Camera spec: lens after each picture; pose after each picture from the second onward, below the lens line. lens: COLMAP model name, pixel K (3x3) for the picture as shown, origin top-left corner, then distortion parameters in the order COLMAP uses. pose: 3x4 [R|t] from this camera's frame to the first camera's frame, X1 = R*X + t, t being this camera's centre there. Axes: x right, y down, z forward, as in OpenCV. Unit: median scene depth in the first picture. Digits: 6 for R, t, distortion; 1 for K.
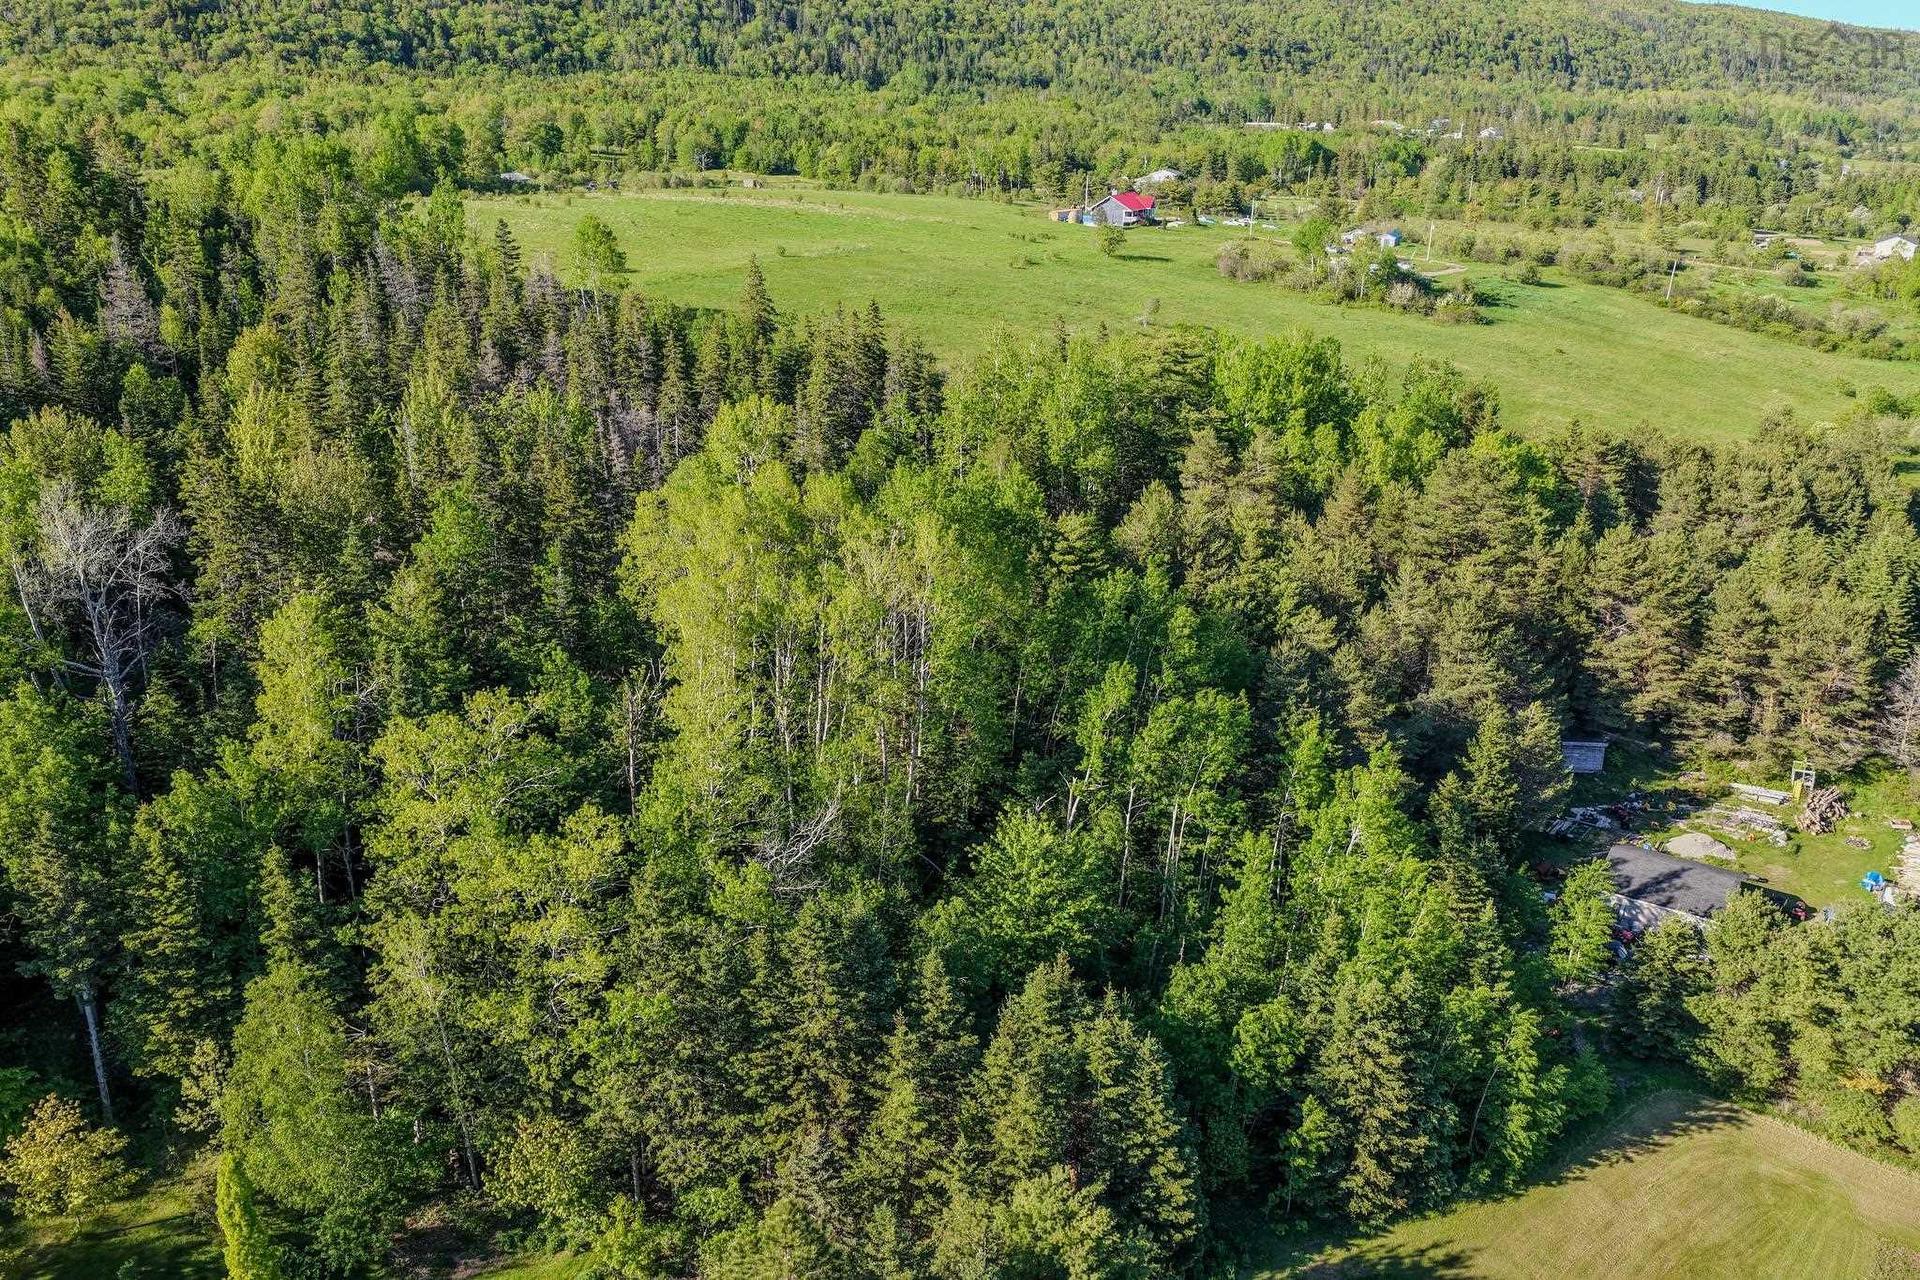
lens RADIAL K [[1599.3, 0, 968.7], [0, 1599.3, 630.4], [0, 0, 1]] dist [-0.011069, 0.042479]
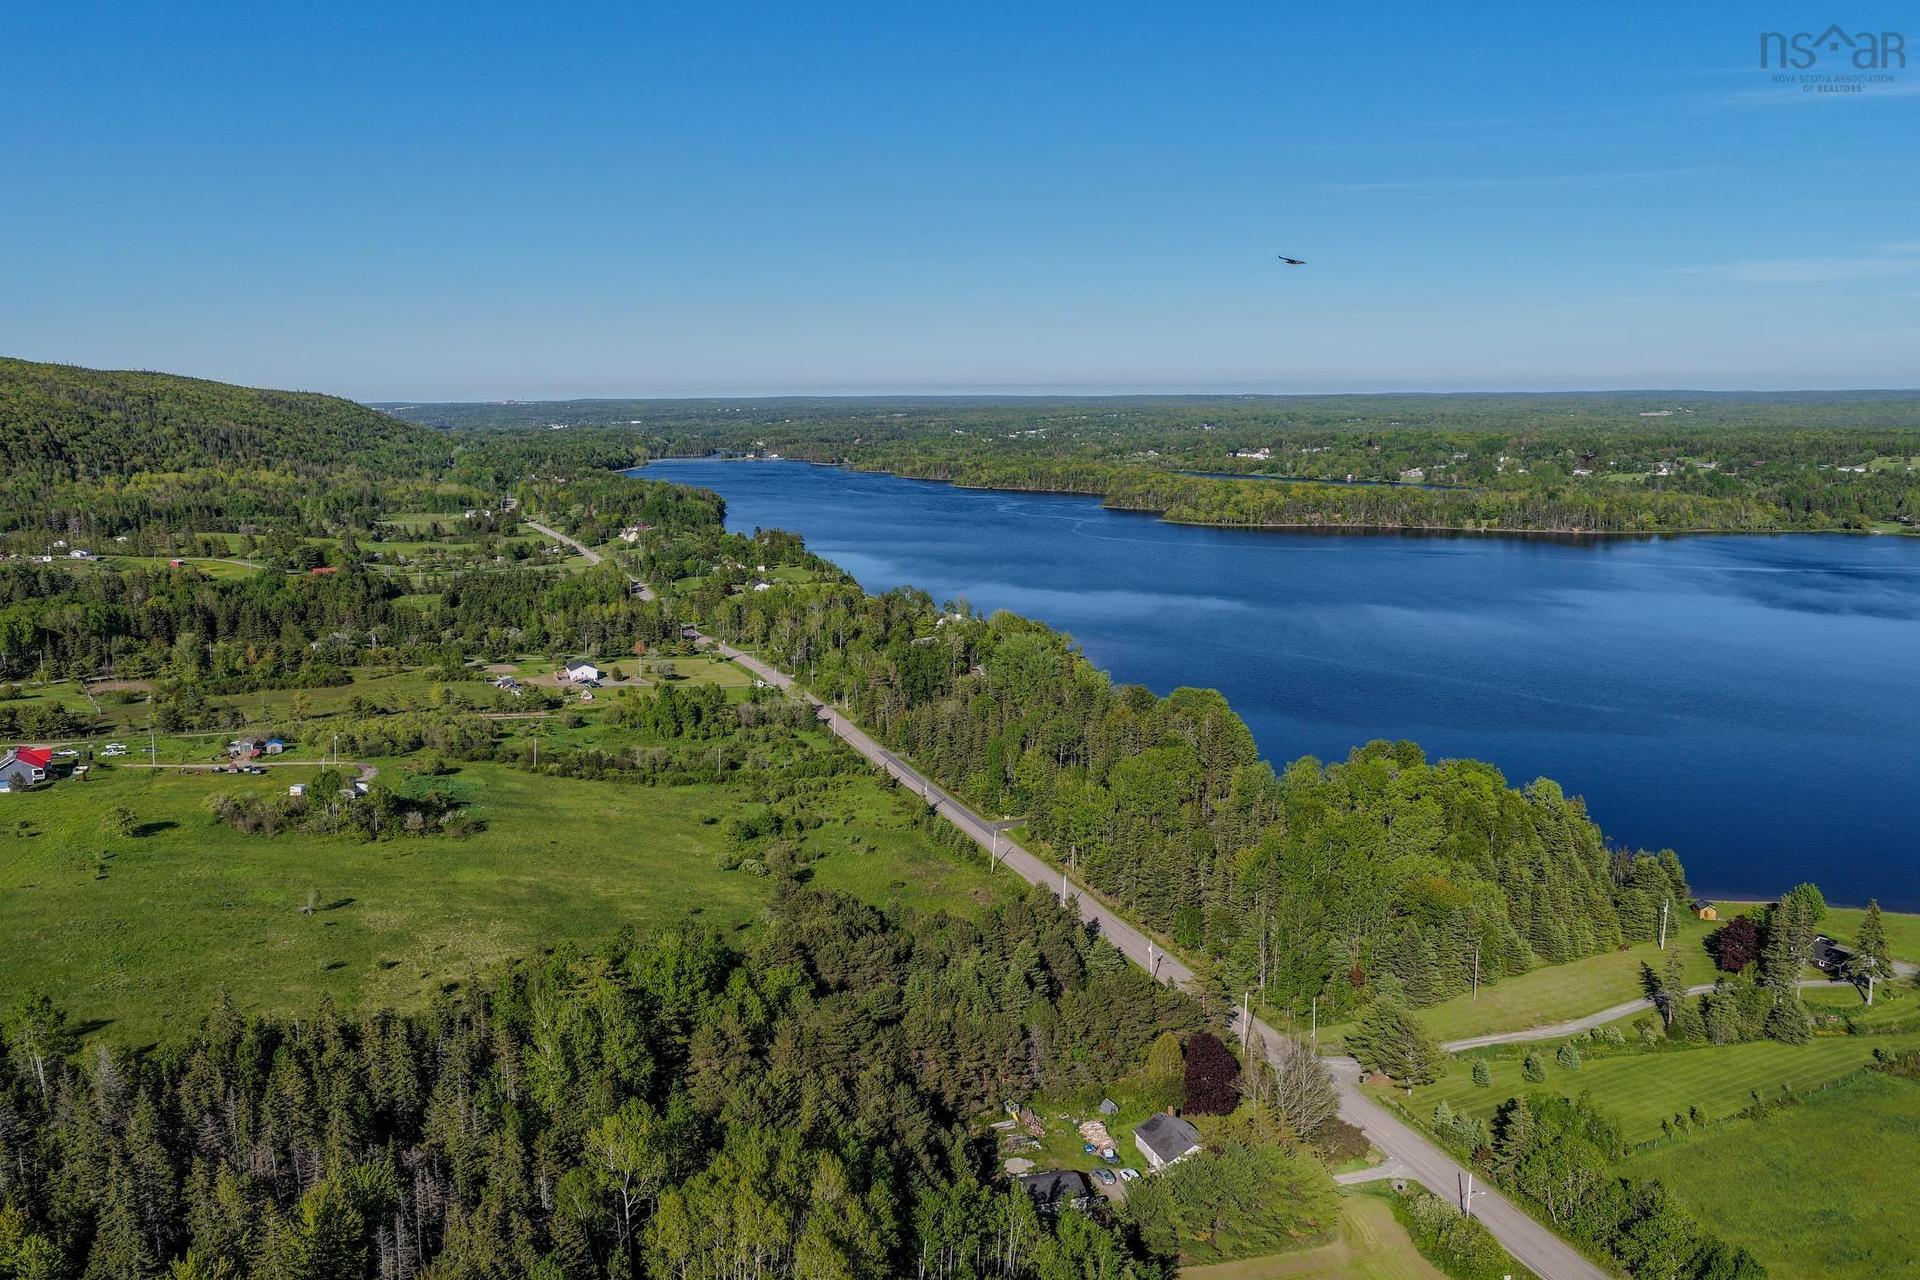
lens RADIAL K [[1599.3, 0, 968.7], [0, 1599.3, 630.4], [0, 0, 1]] dist [-0.011069, 0.042479]
pose [[0.610149, -0.122813, 0.782710, -0.957822], [0.269967, 0.961020, -0.059658, -0.365433], [-0.744873, 0.247706, 0.619521, -0.302192]]
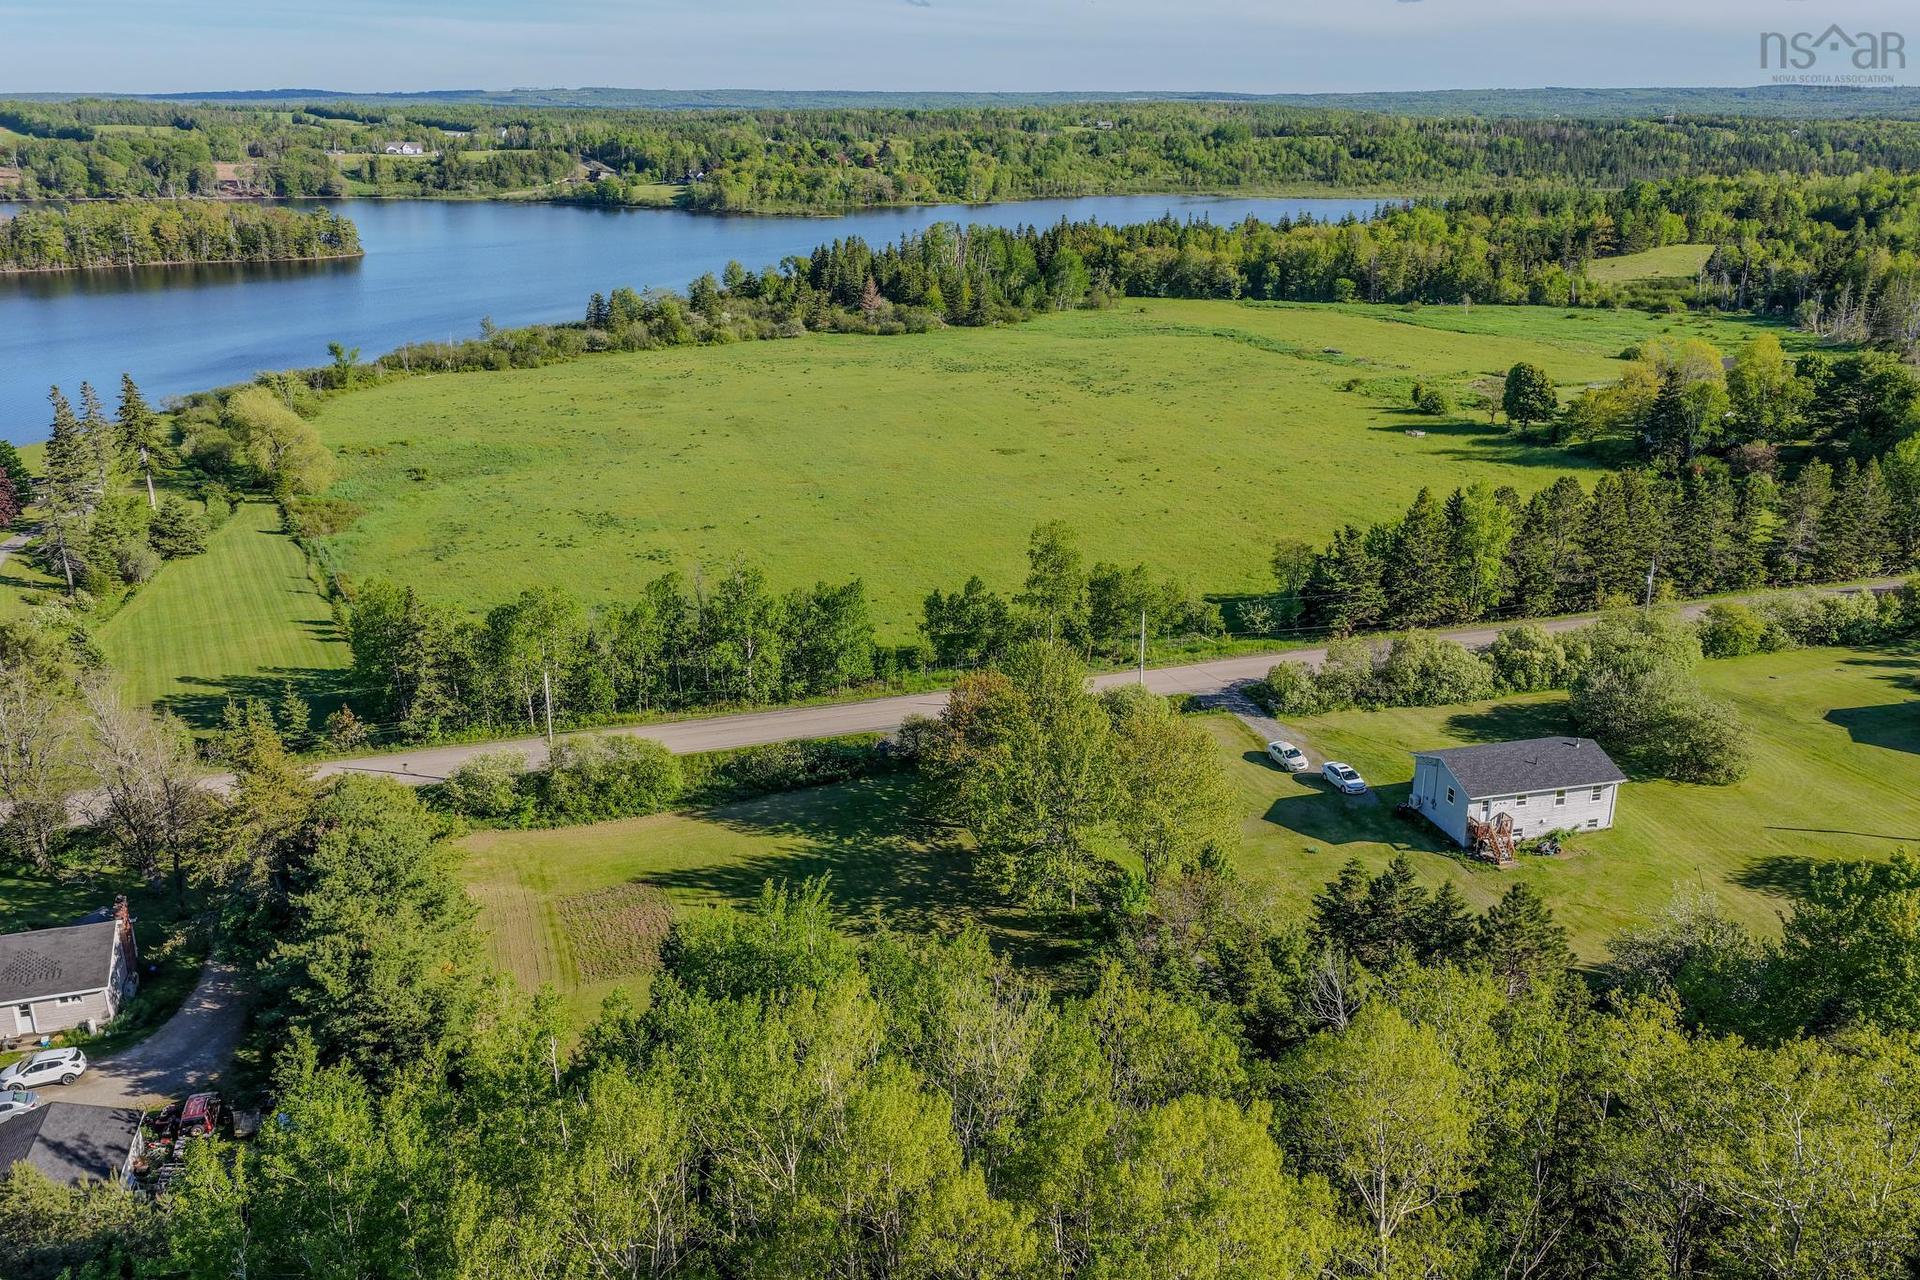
lens RADIAL K [[1599.3, 0, 968.7], [0, 1599.3, 630.4], [0, 0, 1]] dist [-0.011069, 0.042479]
pose [[-0.772313, -0.197274, 0.603833, -0.240082], [0.210240, 0.817610, 0.536016, -0.295516], [-0.599442, 0.540922, -0.589976, 0.887600]]
